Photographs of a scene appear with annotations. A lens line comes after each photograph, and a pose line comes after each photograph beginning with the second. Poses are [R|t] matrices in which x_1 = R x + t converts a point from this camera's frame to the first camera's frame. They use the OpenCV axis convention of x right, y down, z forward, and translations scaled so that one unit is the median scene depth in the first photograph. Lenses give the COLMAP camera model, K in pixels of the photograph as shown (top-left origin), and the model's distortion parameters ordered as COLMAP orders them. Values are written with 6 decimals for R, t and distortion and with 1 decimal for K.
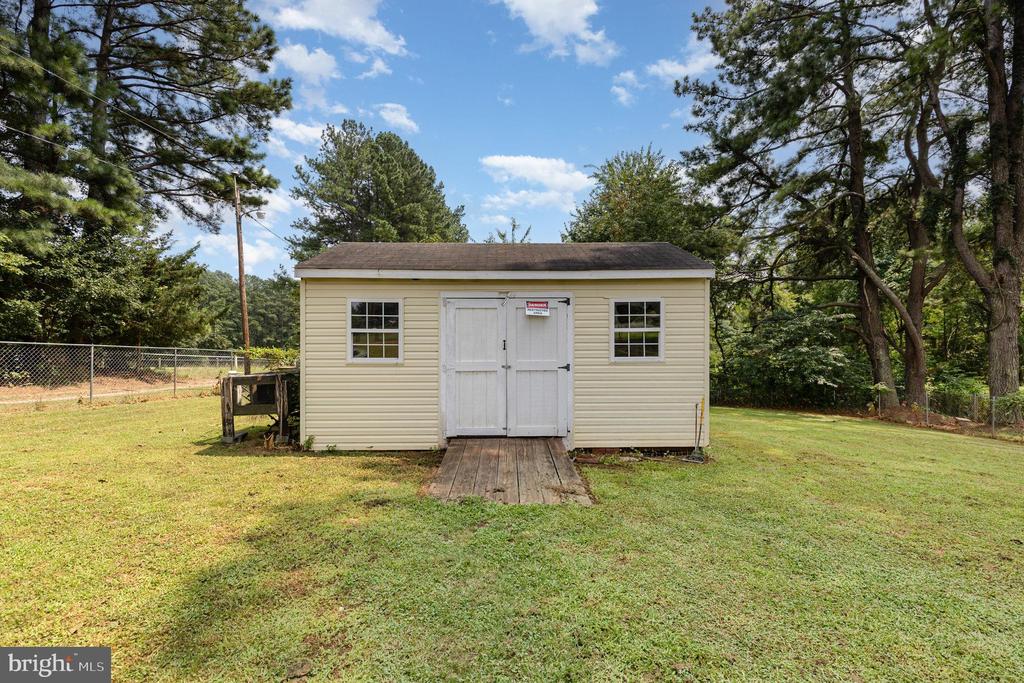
lens RADIAL K [[470.7, 0, 512.6], [0, 470.7, 342.2], [0, 0, 1]] dist [0.003457, -0.000529]
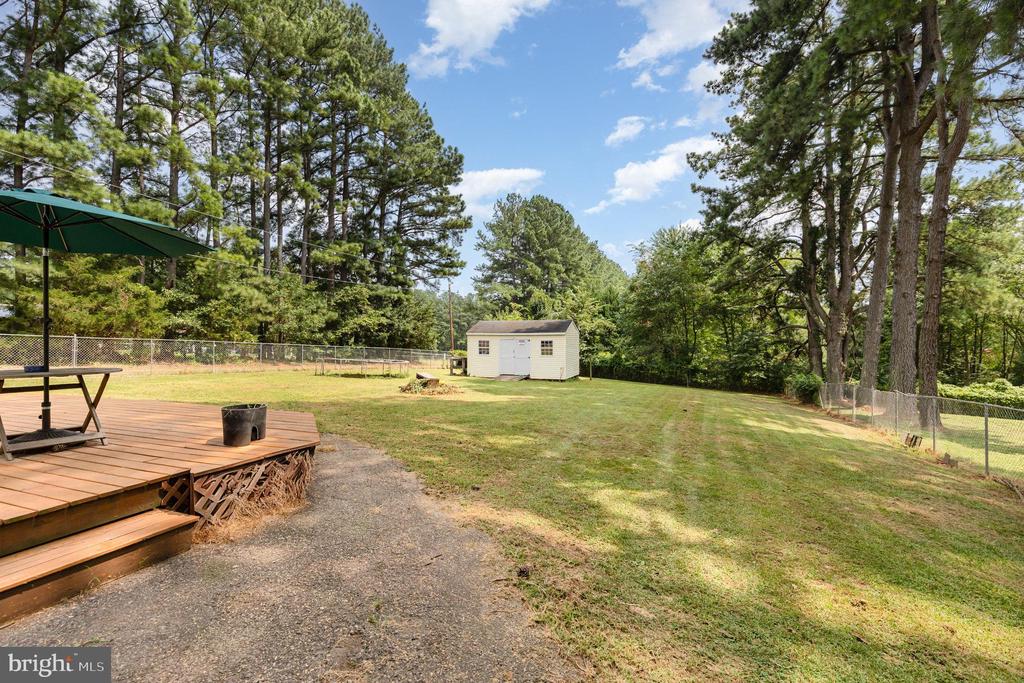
lens RADIAL K [[470.7, 0, 507.5], [0, 470.7, 333.1], [0, 0, 1]] dist [0.003457, -0.000529]
pose [[0.928768, -0.002532, -0.370652, 0.420357], [-0.005606, 0.999766, -0.020877, -0.019962], [0.370618, 0.021468, 0.928537, -0.808968]]
